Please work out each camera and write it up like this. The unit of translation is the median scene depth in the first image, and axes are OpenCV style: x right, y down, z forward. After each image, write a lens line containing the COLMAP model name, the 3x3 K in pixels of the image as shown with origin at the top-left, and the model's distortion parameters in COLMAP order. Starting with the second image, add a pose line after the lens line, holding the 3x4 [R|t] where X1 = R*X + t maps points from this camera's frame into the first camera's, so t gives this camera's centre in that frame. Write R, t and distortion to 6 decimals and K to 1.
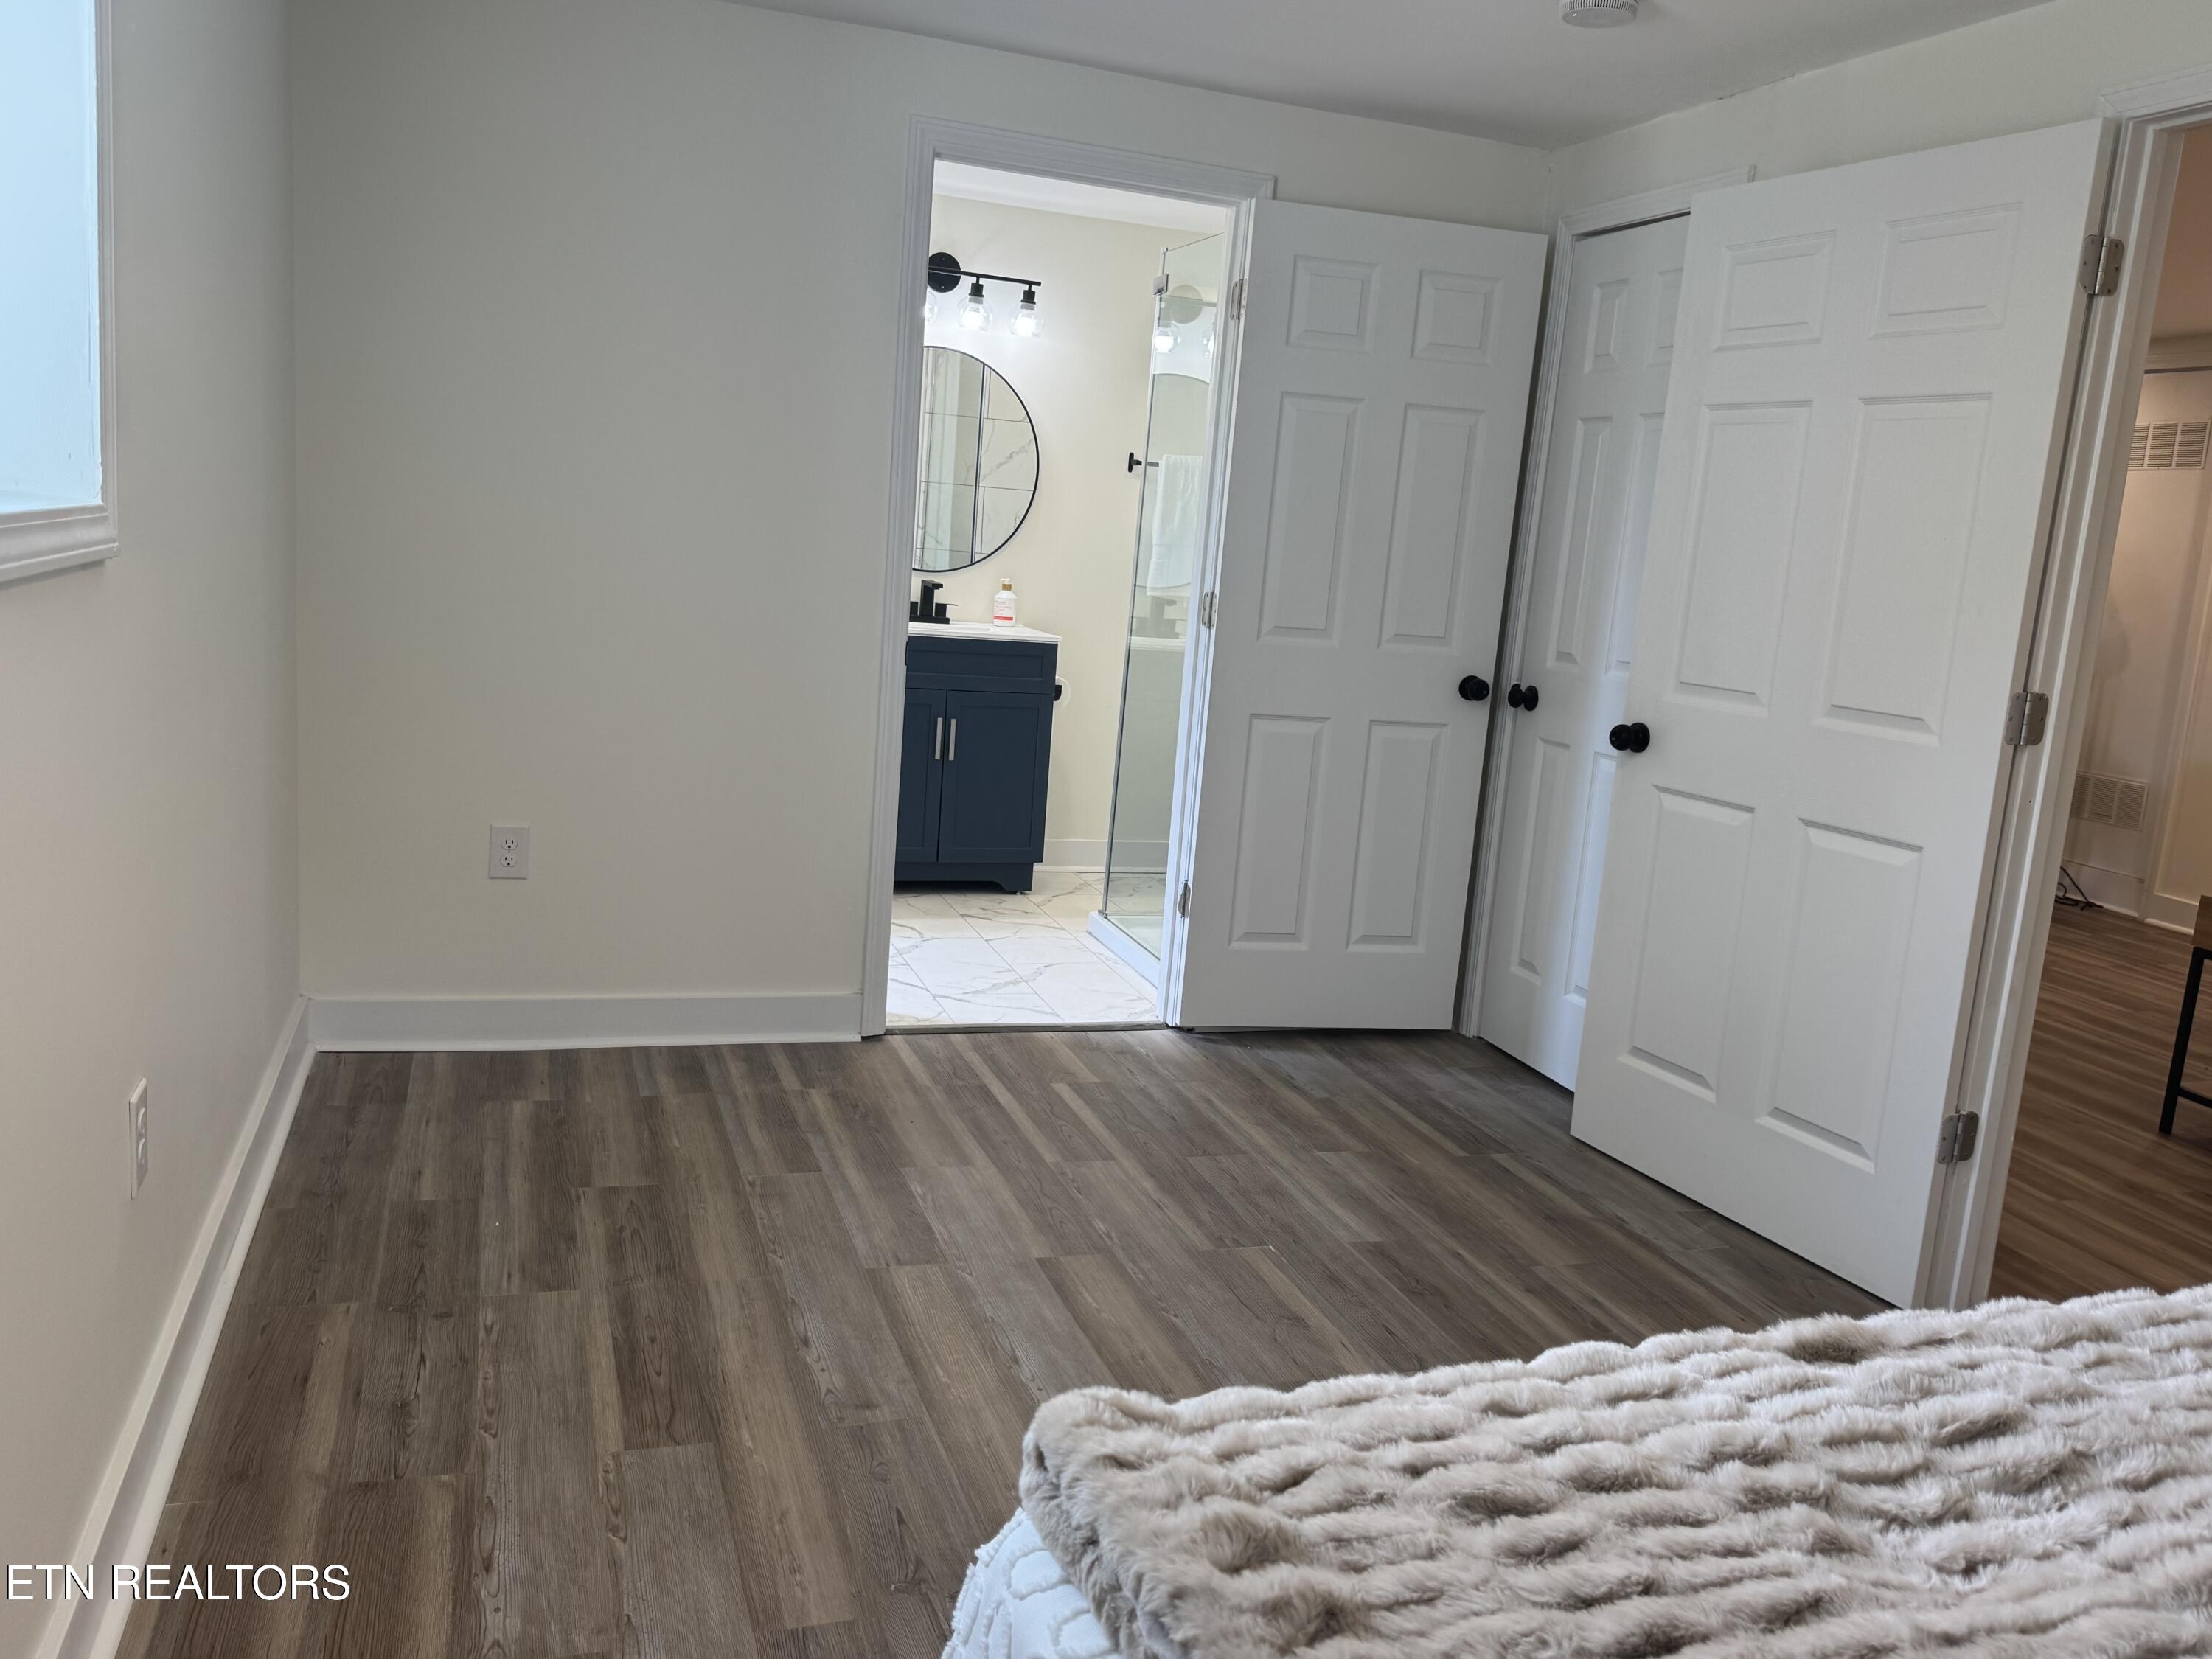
lens RADIAL K [[1701.4, 0, 1106.0], [0, 1701.4, 829.5], [0, 0, 1]] dist [-0.005288, -0.005644]
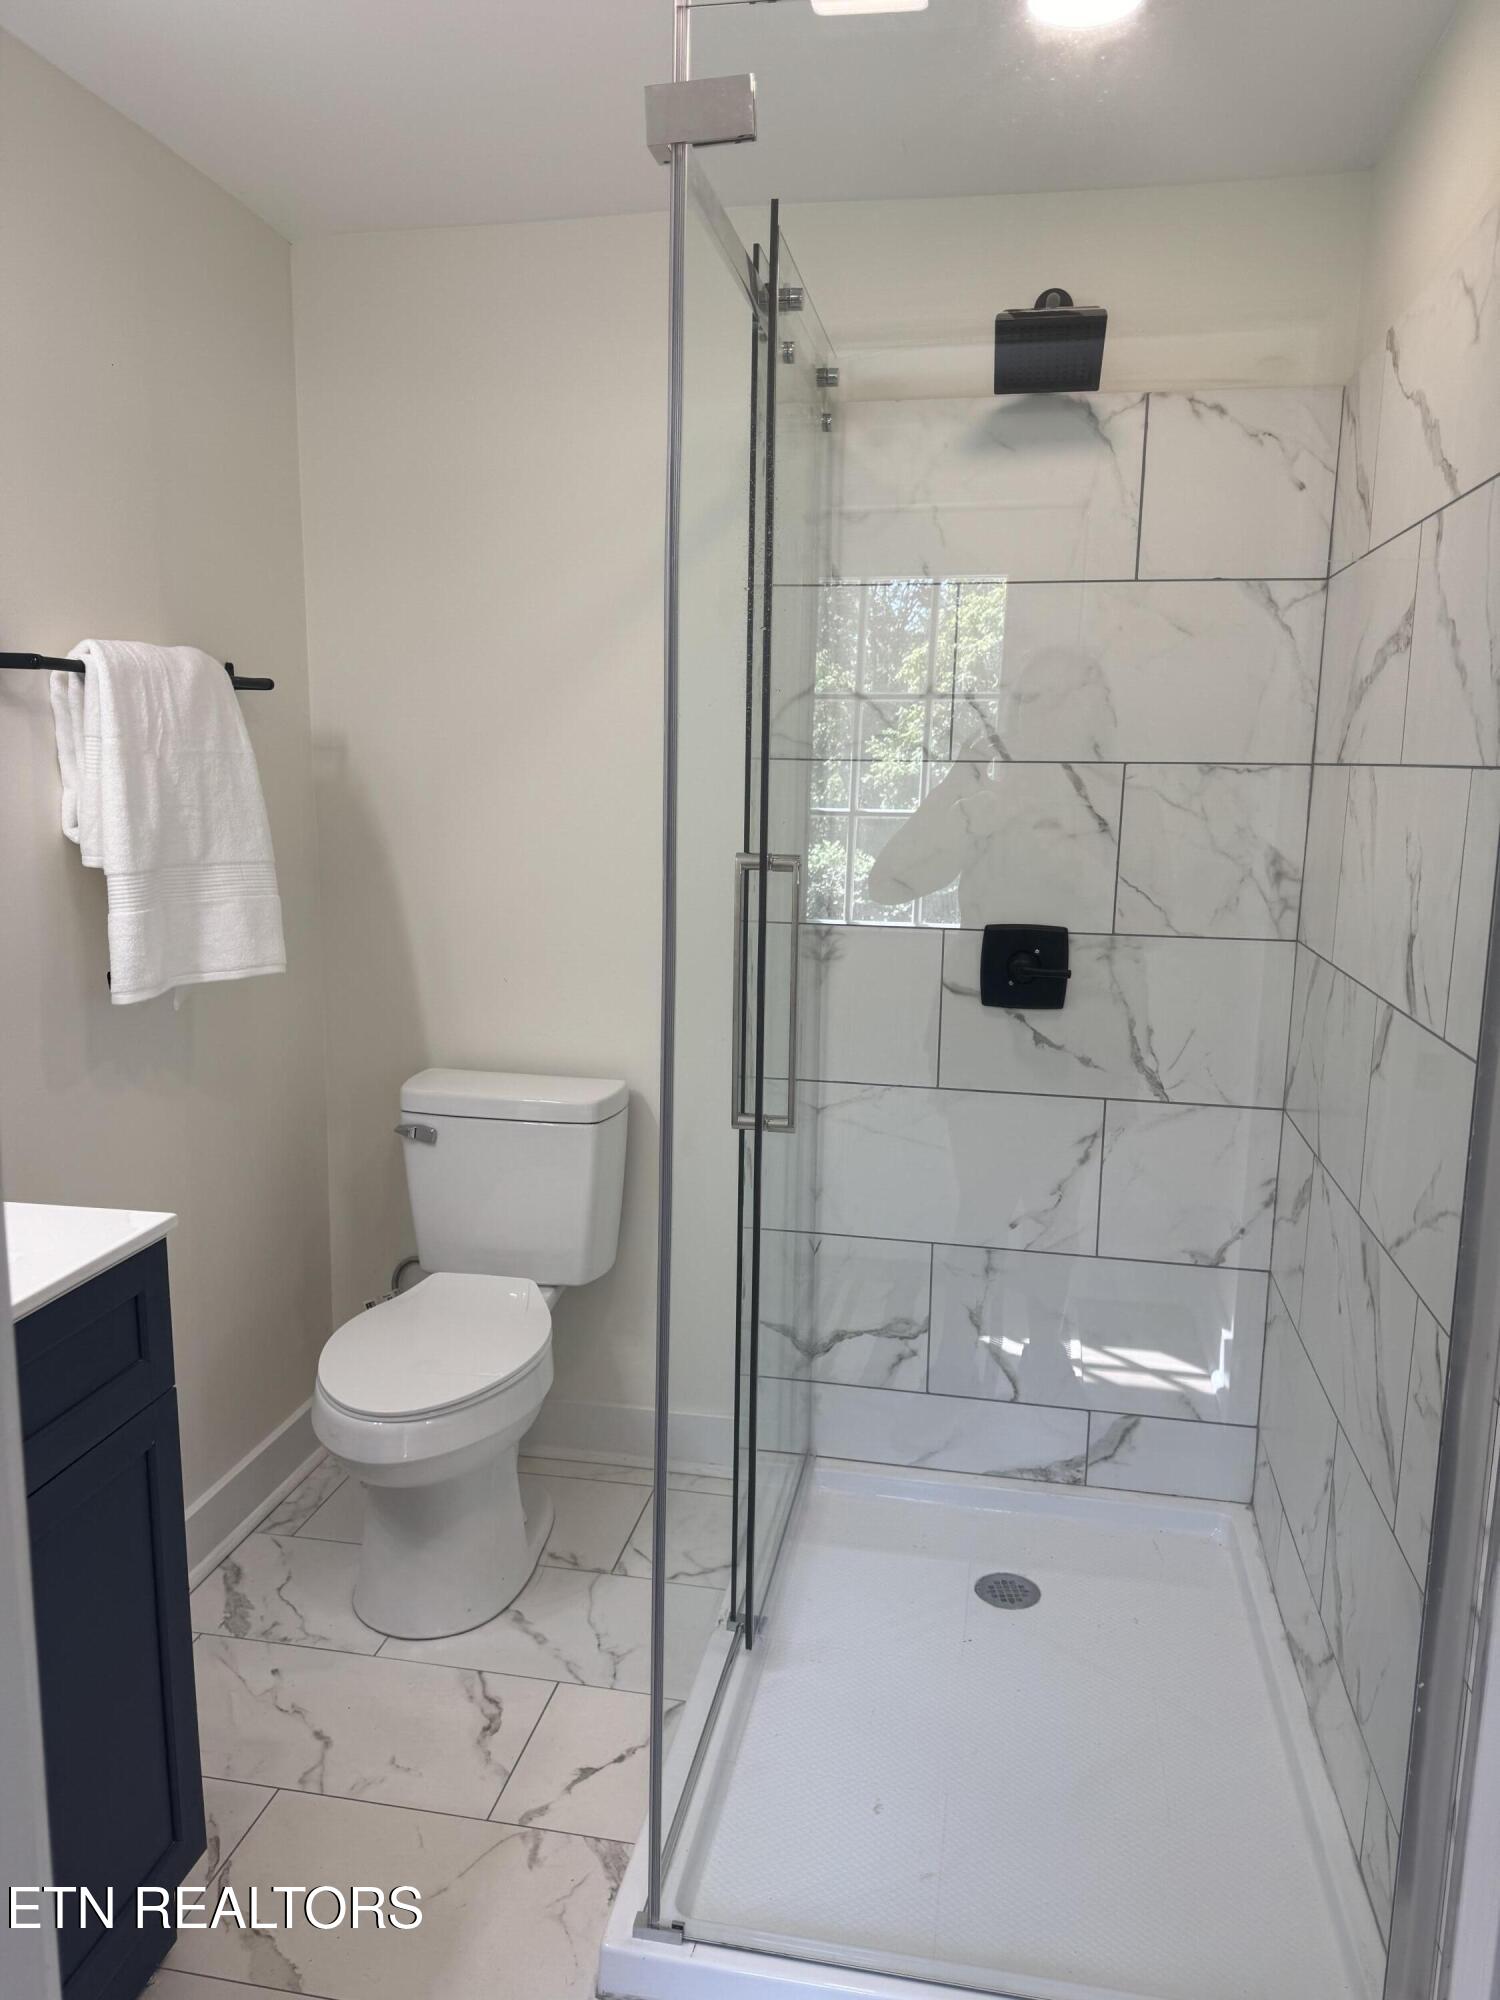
lens RADIAL K [[1391.5, 0, 750.0], [0, 1391.5, 1000.0], [0, 0, 1]] dist [-0.003340, -0.001227]
pose [[0.482611, -0.211462, 0.849924, -0.182140], [0.172606, 0.974348, 0.144409, -0.166970], [-0.858658, 0.077008, 0.506730, 0.747916]]
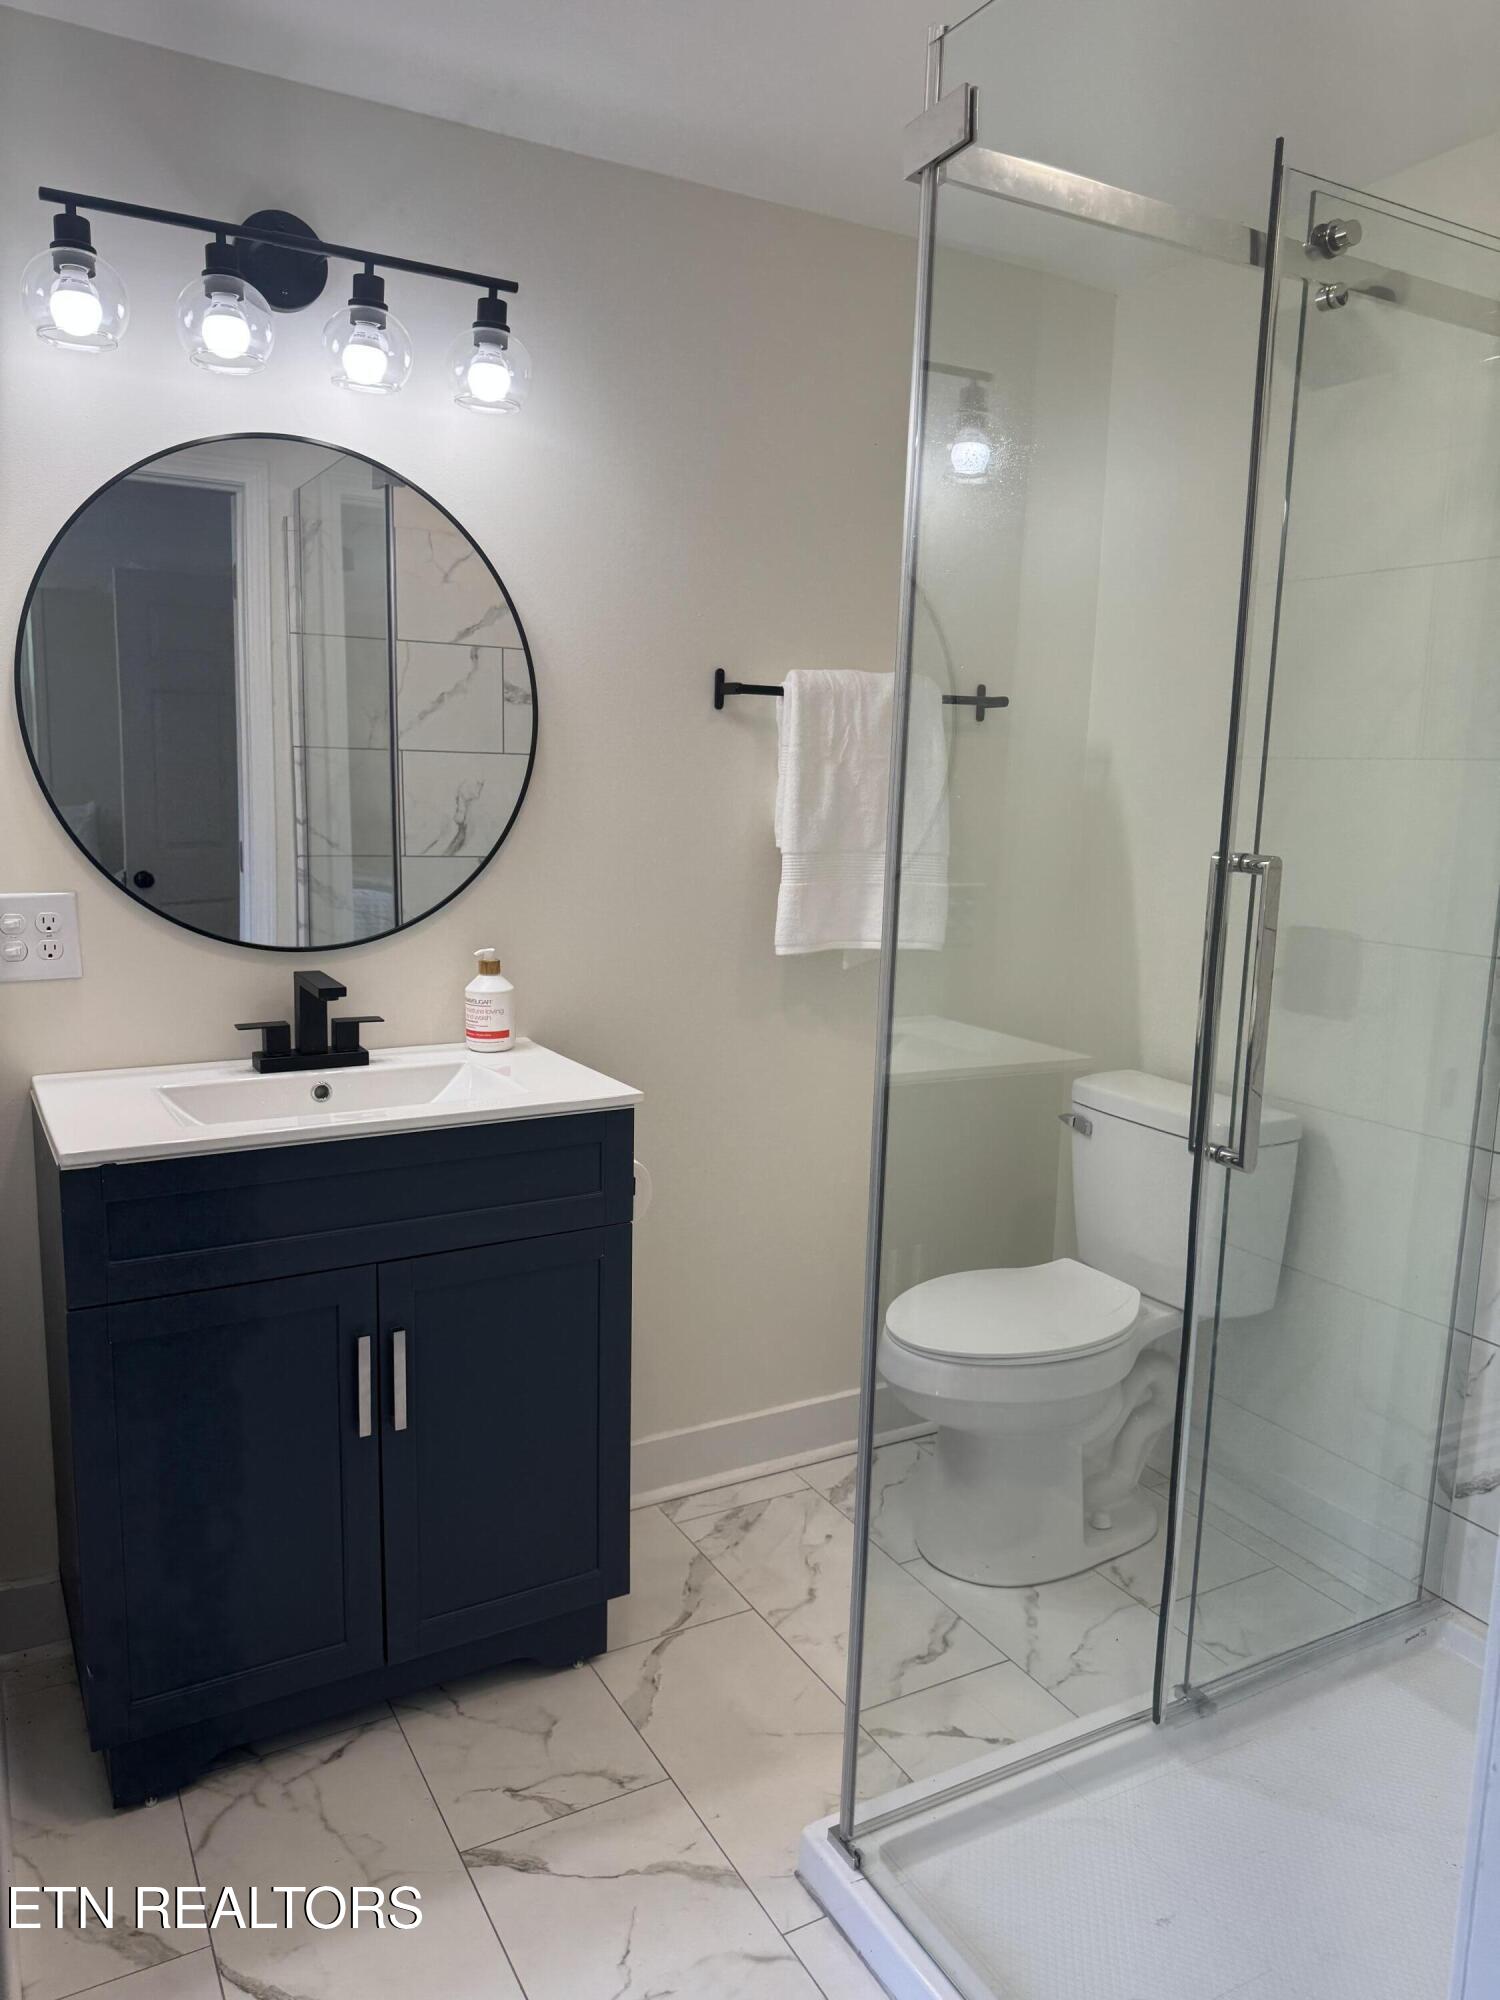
lens RADIAL K [[1381.4, 0, 750.0], [0, 1381.4, 1000.0], [0, 0, 1]] dist [0.066841, -0.064997]
pose [[0.980840, -0.079443, 0.177879, -0.058252], [0.081354, 0.996679, -0.003464, -0.129892], [-0.177013, 0.017869, 0.984046, 0.633696]]
